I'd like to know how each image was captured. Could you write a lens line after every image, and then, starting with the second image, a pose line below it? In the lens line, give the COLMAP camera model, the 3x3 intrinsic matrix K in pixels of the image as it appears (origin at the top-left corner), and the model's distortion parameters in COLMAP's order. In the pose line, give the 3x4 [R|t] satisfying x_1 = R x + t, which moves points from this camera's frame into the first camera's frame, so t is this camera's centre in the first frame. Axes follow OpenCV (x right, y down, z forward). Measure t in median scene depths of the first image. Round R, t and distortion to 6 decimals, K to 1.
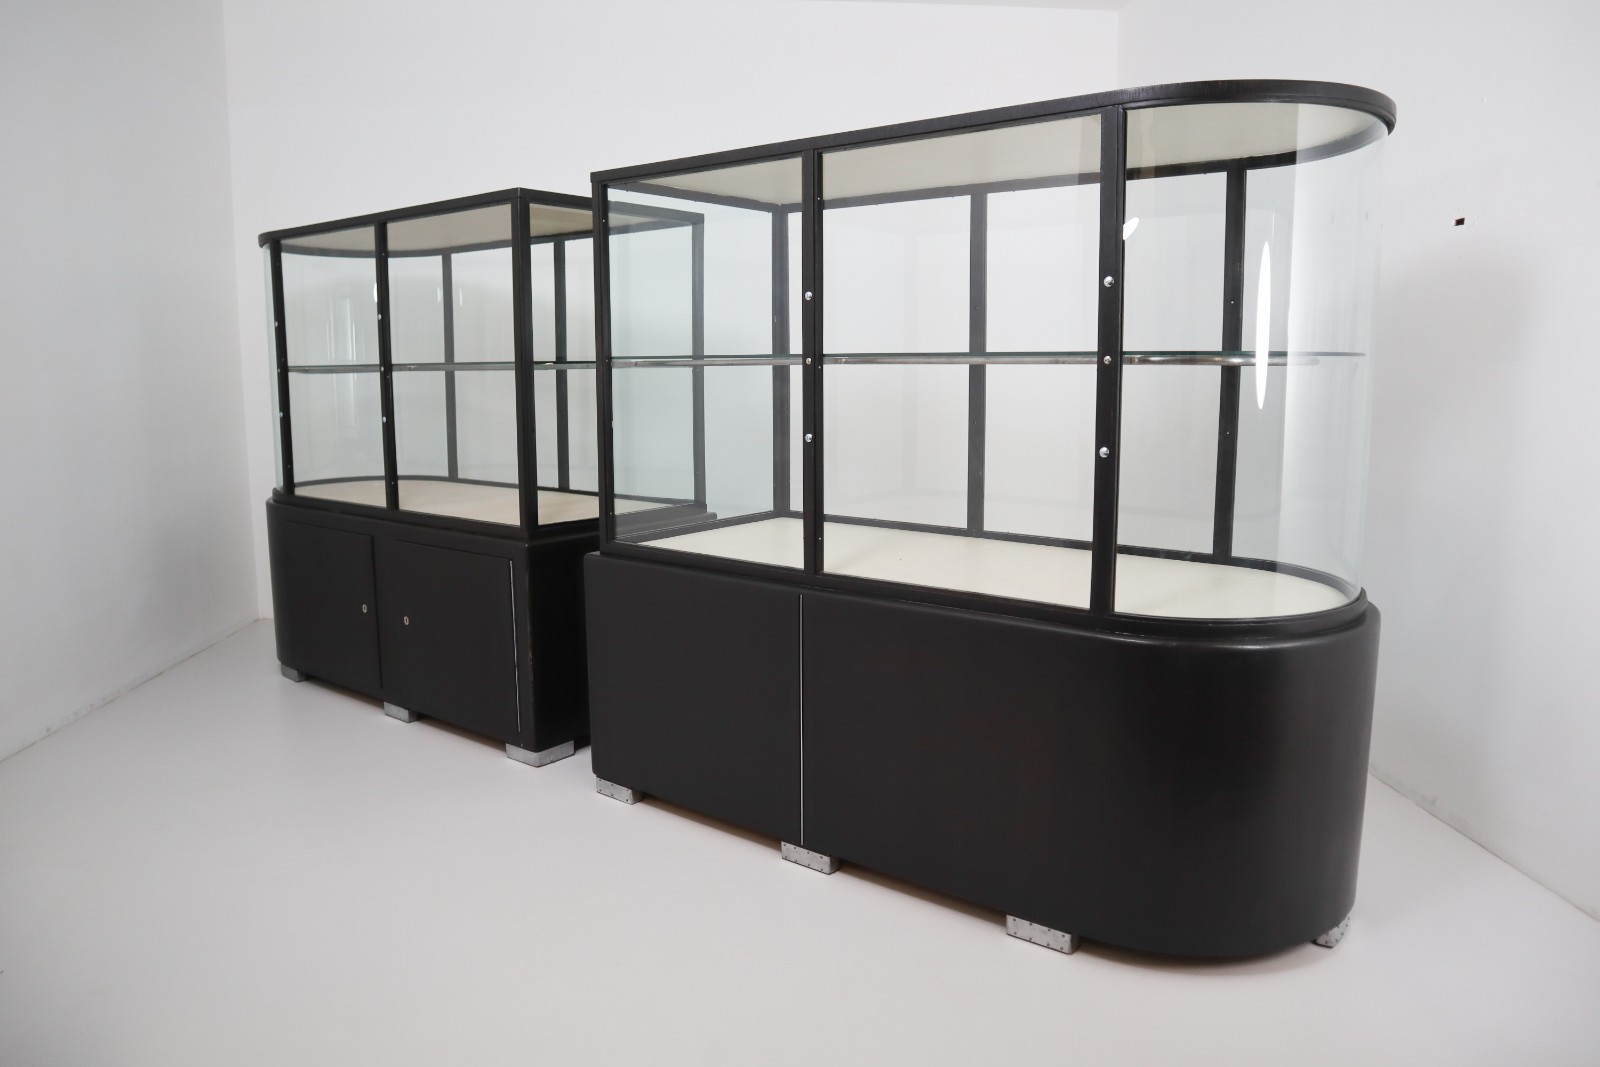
lens RADIAL K [[1122.1, 0, 800.0], [0, 1122.1, 533.5], [0, 0, 1]] dist [-0.051152, 0.004990]
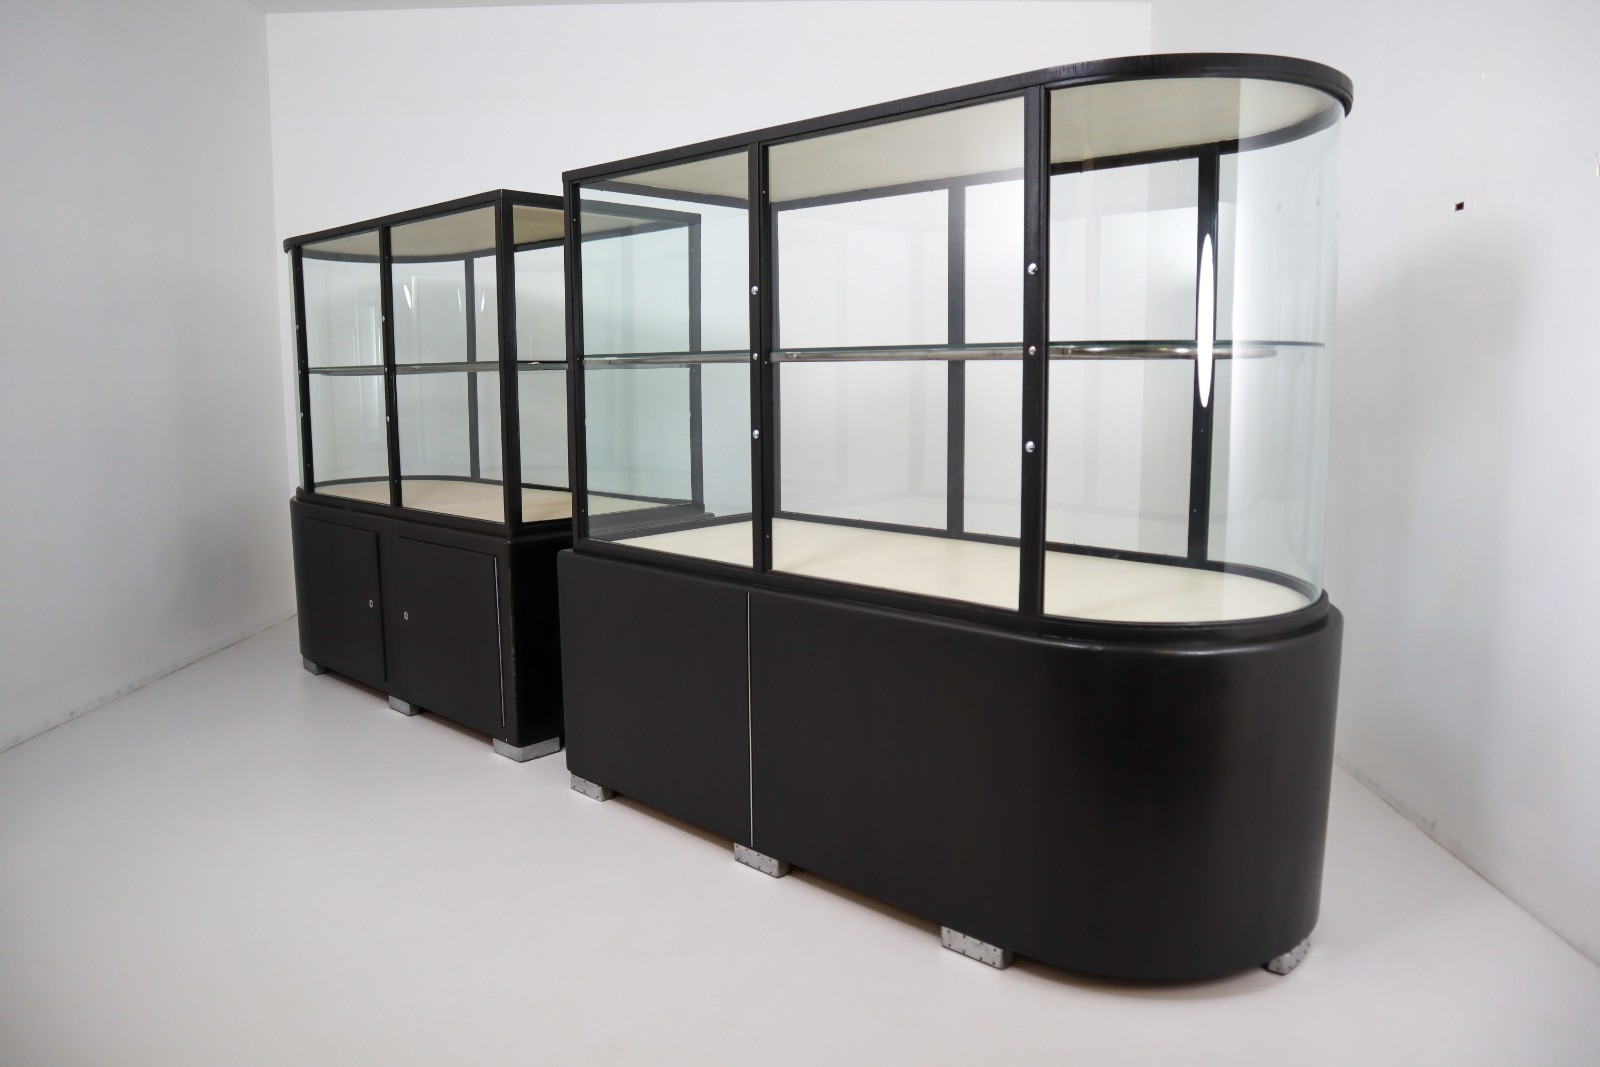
lens RADIAL K [[1116.9, 0, 795.6], [0, 1116.9, 536.6], [0, 0, 1]] dist [-0.048212, -0.002037]
pose [[0.996157, 0.010325, -0.086977, 0.110201], [-0.010736, 0.999933, -0.004260, 0.007504], [0.086927, 0.005178, 0.996201, 0.020587]]
